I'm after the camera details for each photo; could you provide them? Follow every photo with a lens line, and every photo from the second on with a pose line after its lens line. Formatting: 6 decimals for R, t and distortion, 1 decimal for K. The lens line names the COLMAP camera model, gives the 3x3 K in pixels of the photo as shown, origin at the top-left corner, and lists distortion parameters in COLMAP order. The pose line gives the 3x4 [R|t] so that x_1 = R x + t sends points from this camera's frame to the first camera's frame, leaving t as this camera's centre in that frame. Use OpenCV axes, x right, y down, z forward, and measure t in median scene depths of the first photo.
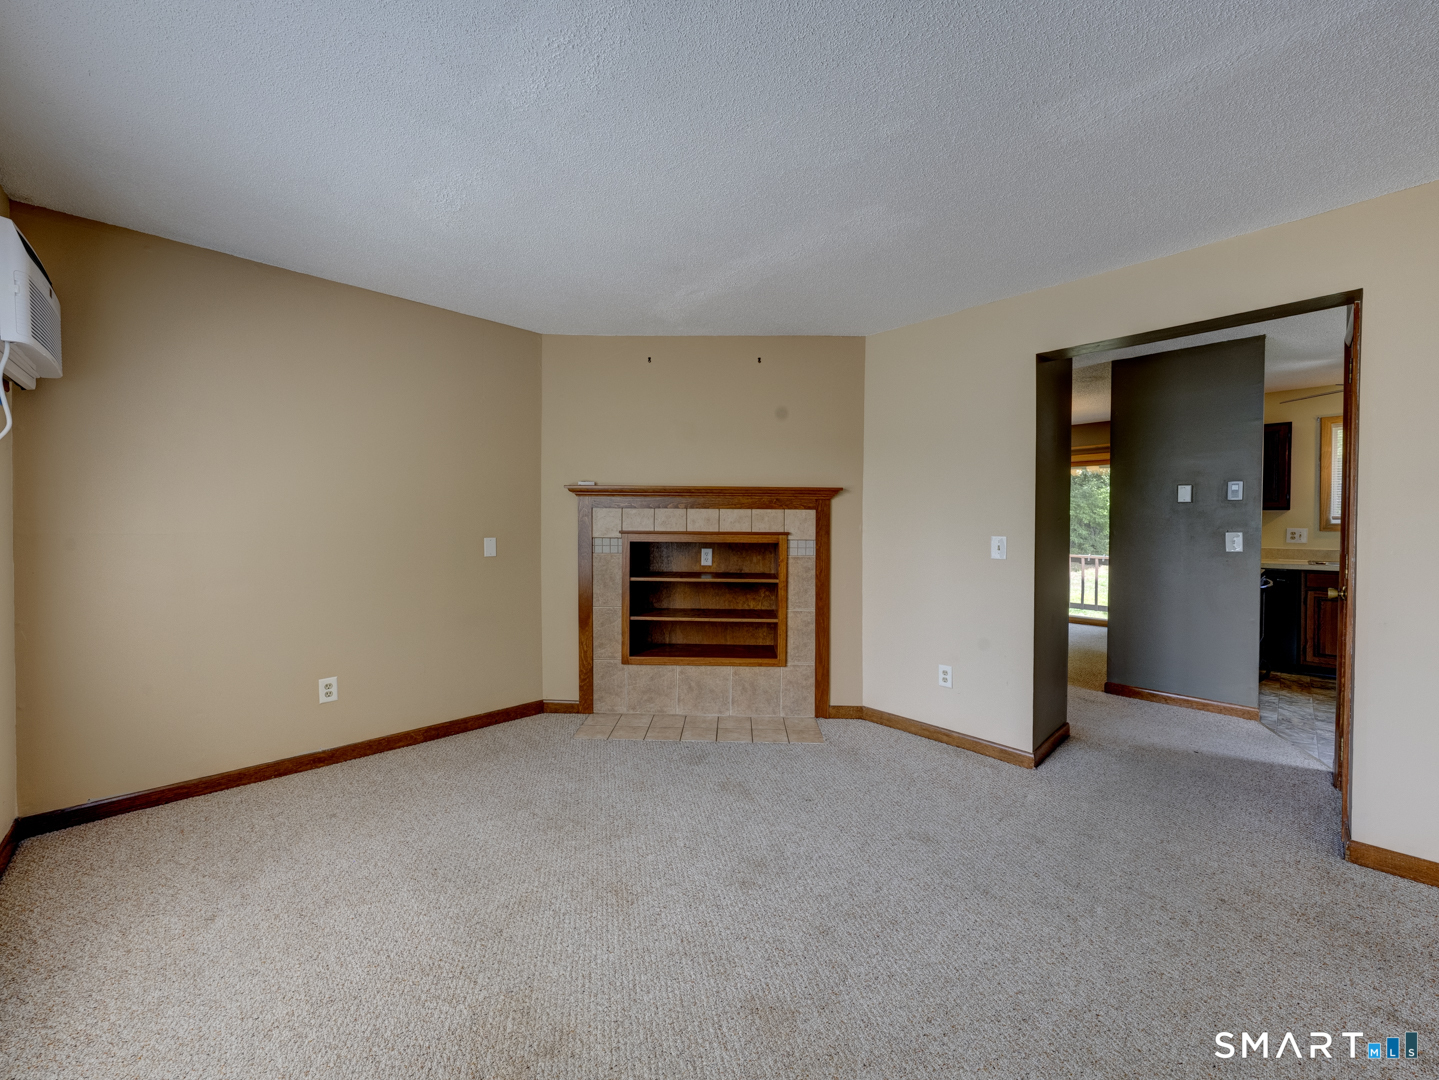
lens RADIAL K [[547.6, 0, 722.8], [0, 547.6, 534.8], [0, 0, 1]] dist [-0.001199, 0.000071]
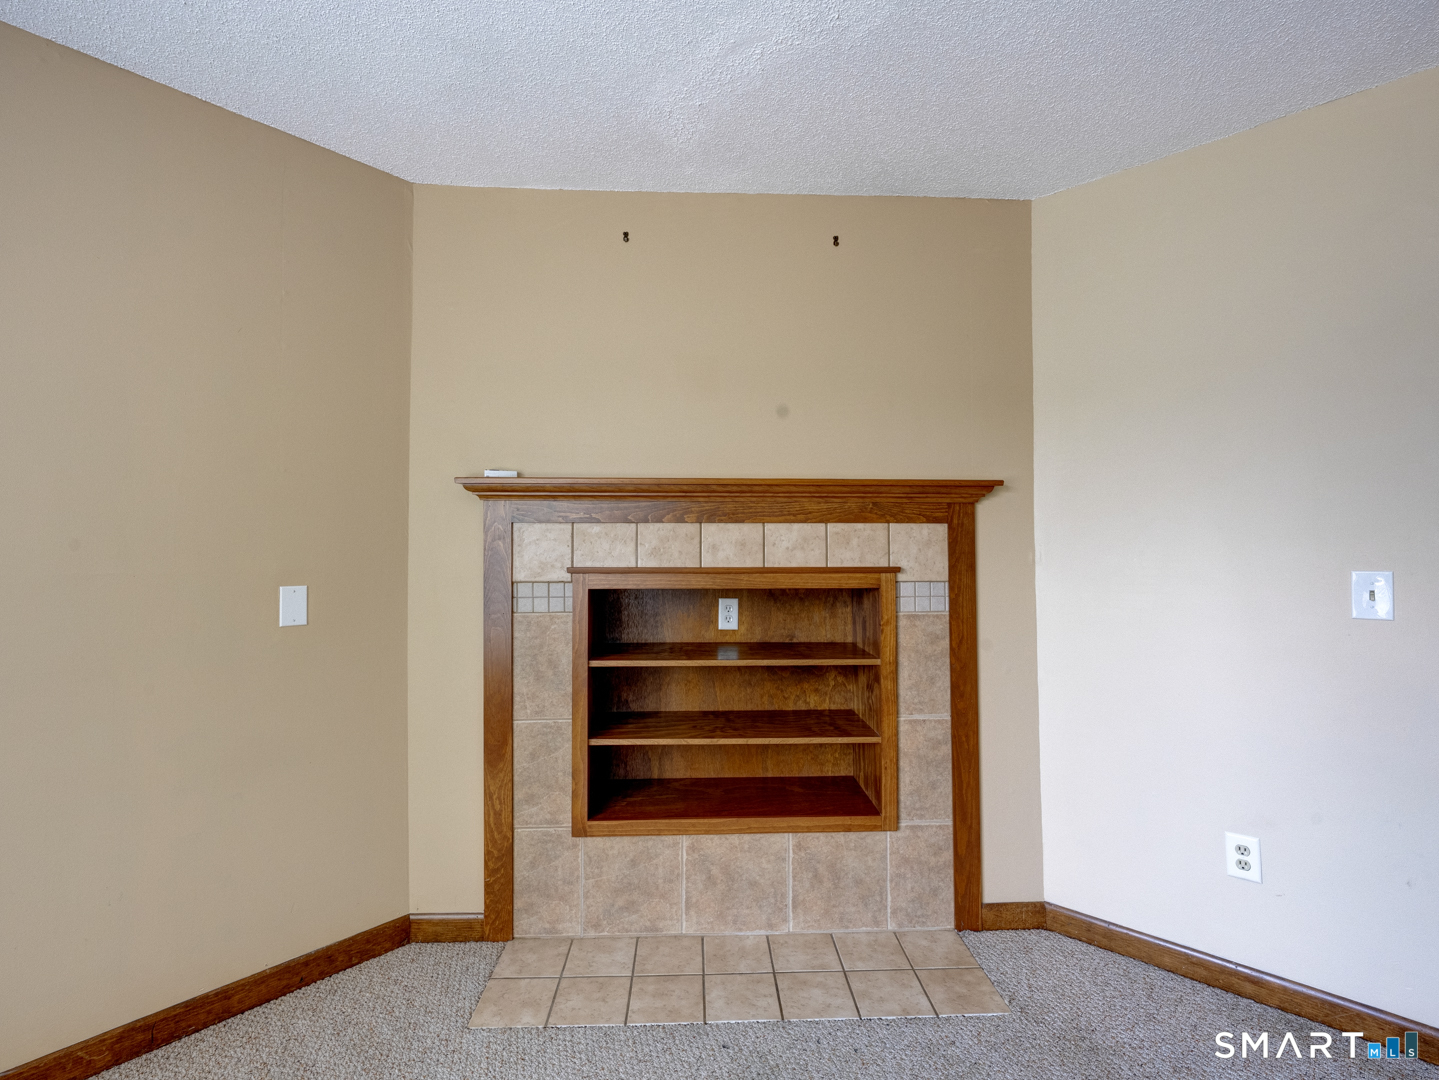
lens RADIAL K [[680.2, 0, 722.0], [0, 680.2, 533.9], [0, 0, 1]] dist [-0.002870, -0.000023]
pose [[0.997923, -0.008389, 0.063863, -0.086382], [0.011453, 0.998793, -0.047770, -0.007054], [-0.063385, 0.048402, 0.996815, 0.364683]]
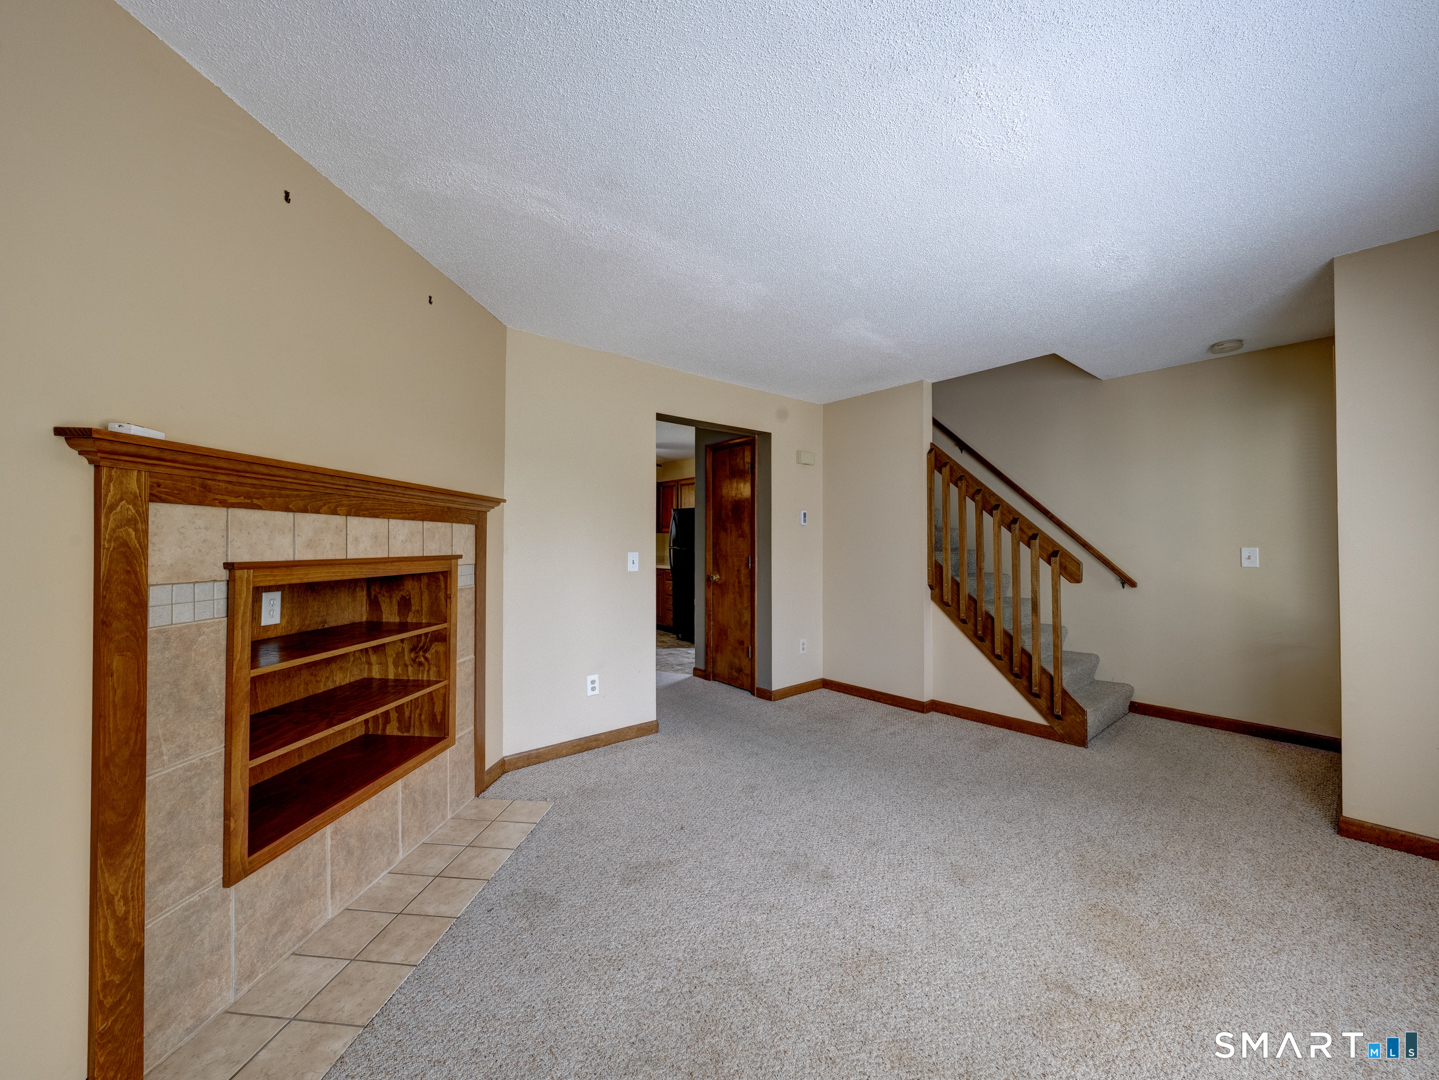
lens RADIAL K [[547.6, 0, 722.8], [0, 547.6, 534.8], [0, 0, 1]] dist [-0.001199, 0.000071]
pose [[0.068813, 0.007914, 0.997598, -0.571513], [0.017808, 0.999799, -0.009160, -0.018094], [-0.997471, 0.018396, 0.068658, 0.598086]]
